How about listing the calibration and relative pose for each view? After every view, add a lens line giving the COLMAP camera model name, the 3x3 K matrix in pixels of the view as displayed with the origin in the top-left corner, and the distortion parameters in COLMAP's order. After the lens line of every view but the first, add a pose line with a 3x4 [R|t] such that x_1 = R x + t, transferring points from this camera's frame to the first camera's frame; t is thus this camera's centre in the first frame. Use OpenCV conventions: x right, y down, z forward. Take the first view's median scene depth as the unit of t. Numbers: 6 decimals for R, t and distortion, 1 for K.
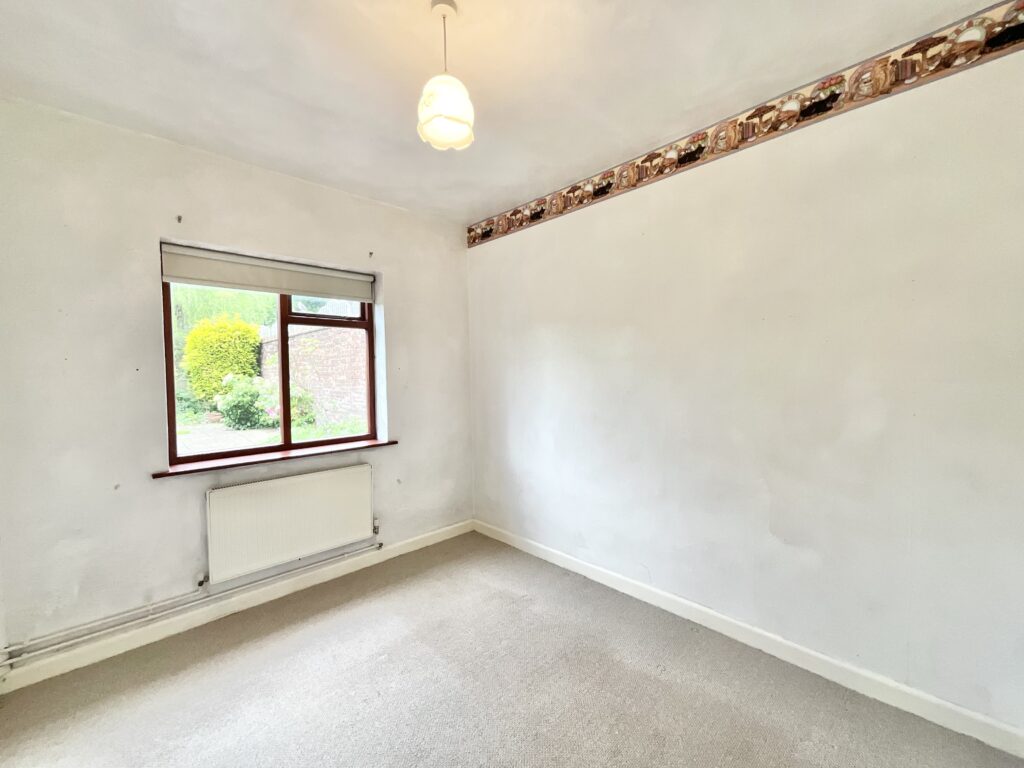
lens RADIAL K [[416.7, 0, 510.6], [0, 416.7, 385.7], [0, 0, 1]] dist [-0.002061, -0.000844]
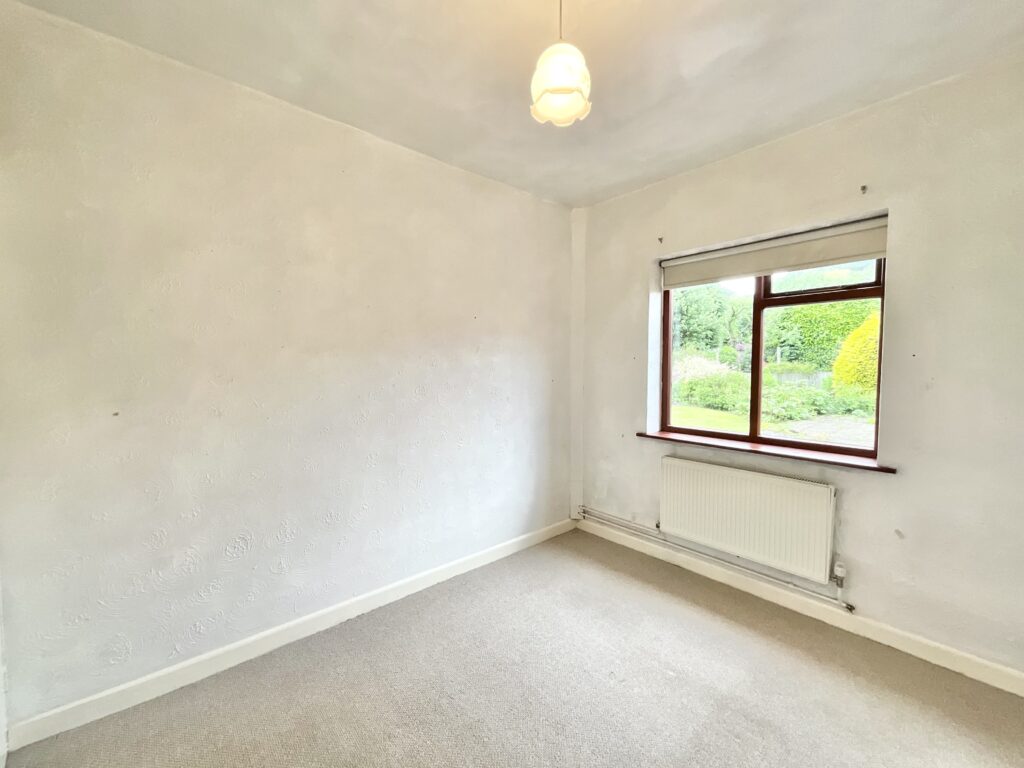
lens RADIAL K [[416.7, 0, 509.0], [0, 416.7, 385.0], [0, 0, 1]] dist [-0.002061, -0.000844]
pose [[-0.058042, 0.069002, -0.995927, 0.458082], [-0.024400, 0.997212, 0.070513, -0.030734], [0.998016, 0.028394, -0.056196, 0.529489]]
